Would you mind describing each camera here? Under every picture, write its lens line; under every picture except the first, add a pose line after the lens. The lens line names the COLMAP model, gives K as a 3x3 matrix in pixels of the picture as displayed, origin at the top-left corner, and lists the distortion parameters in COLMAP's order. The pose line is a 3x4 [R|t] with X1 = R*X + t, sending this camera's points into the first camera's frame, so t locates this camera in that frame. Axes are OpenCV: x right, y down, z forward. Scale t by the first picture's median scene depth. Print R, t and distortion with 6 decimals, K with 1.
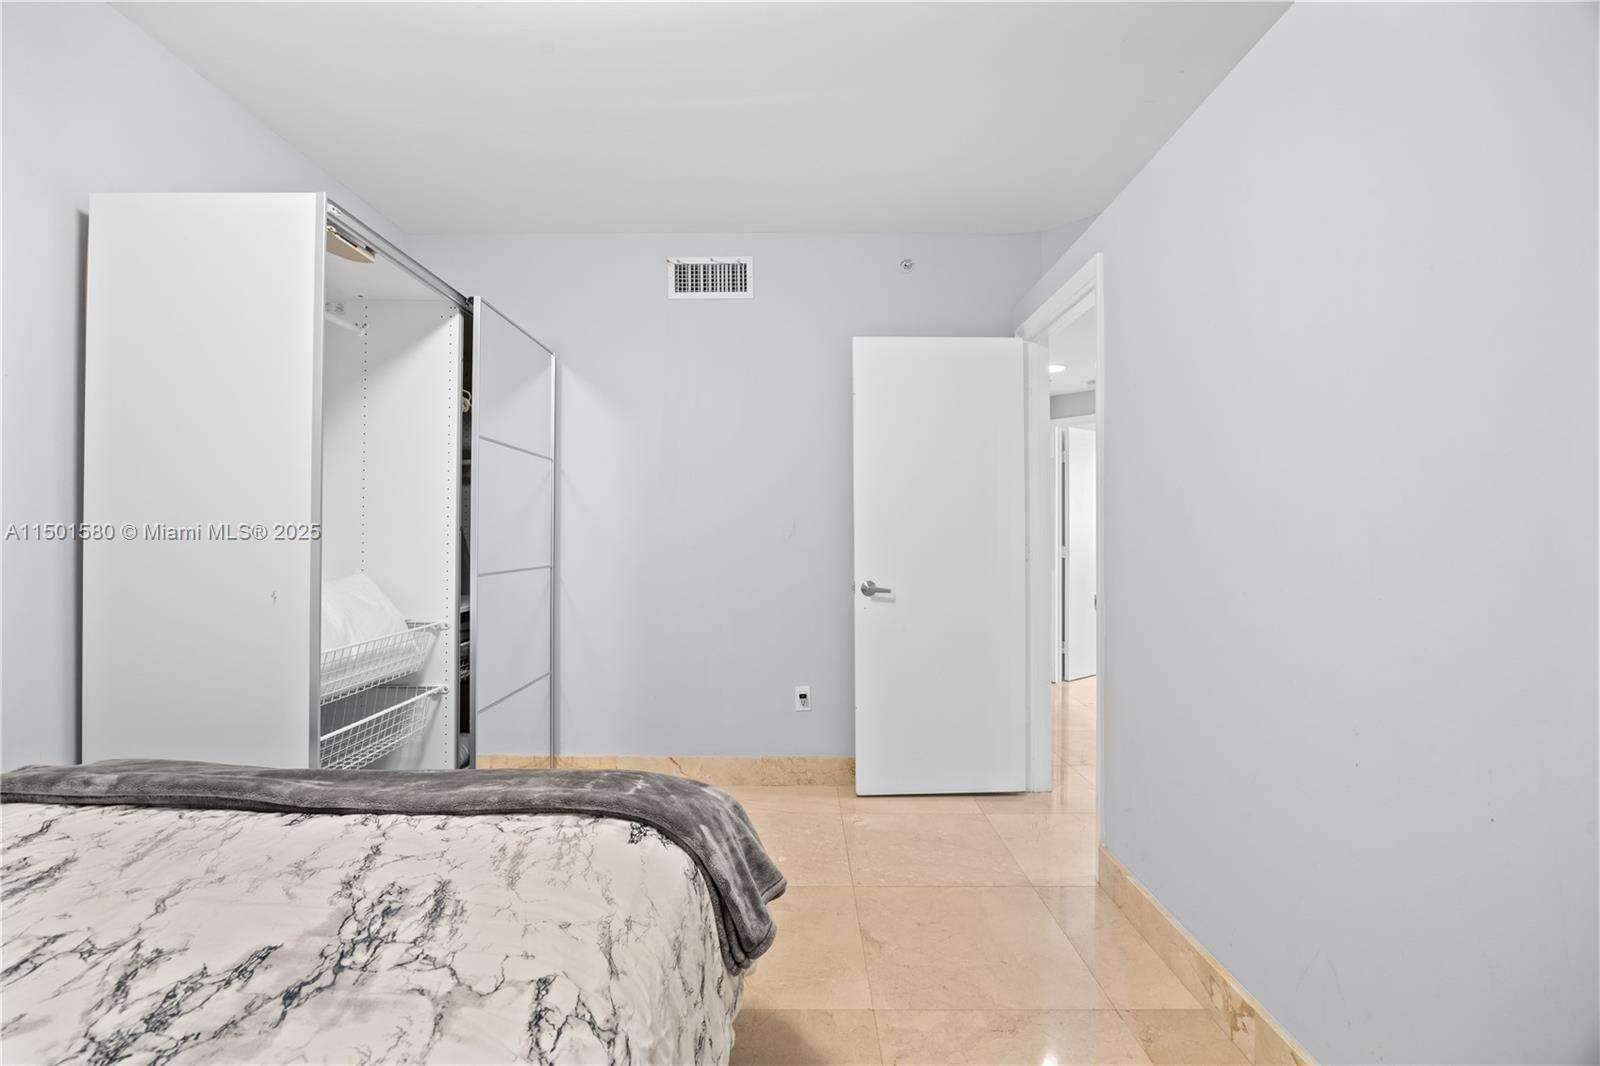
lens RADIAL K [[708.1, 0, 793.6], [0, 708.1, 530.8], [0, 0, 1]] dist [-0.017271, 0.000688]
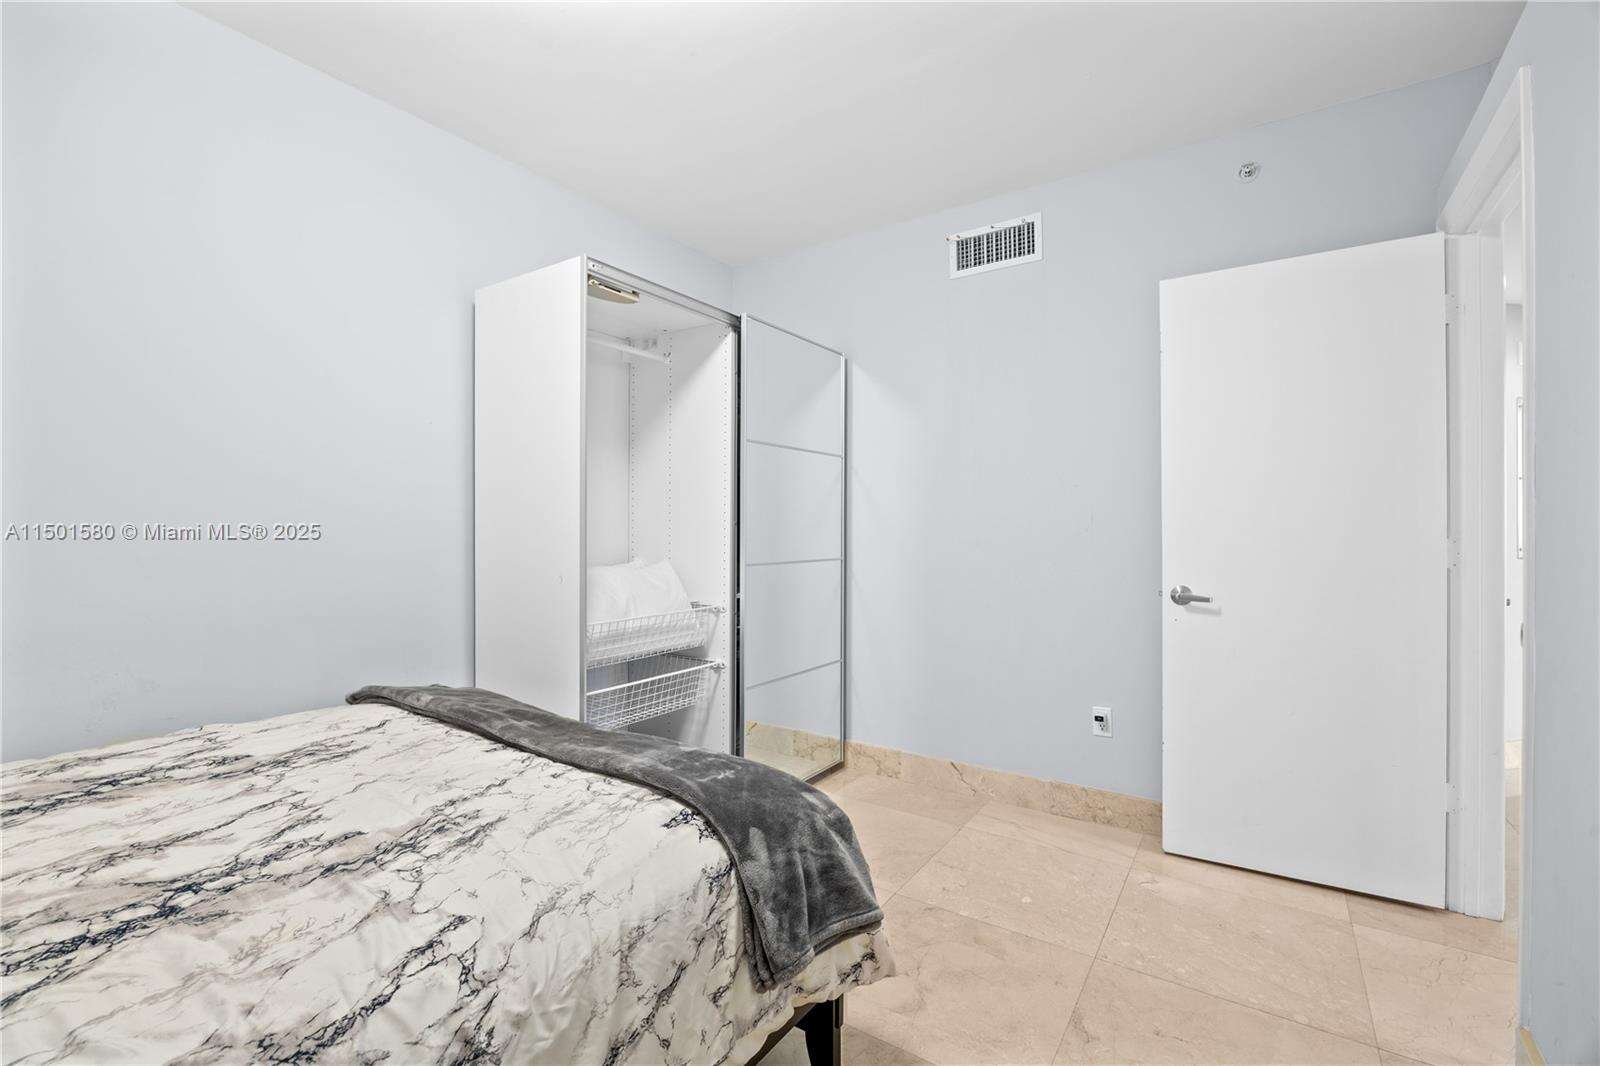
lens RADIAL K [[708.1, 0, 792.9], [0, 708.1, 532.9], [0, 0, 1]] dist [-0.017271, 0.000688]
pose [[0.817450, 0.001150, -0.575998, 0.353305], [0.005313, 0.999940, 0.009537, 0.002979], [0.575975, -0.010856, 0.817395, 0.183464]]
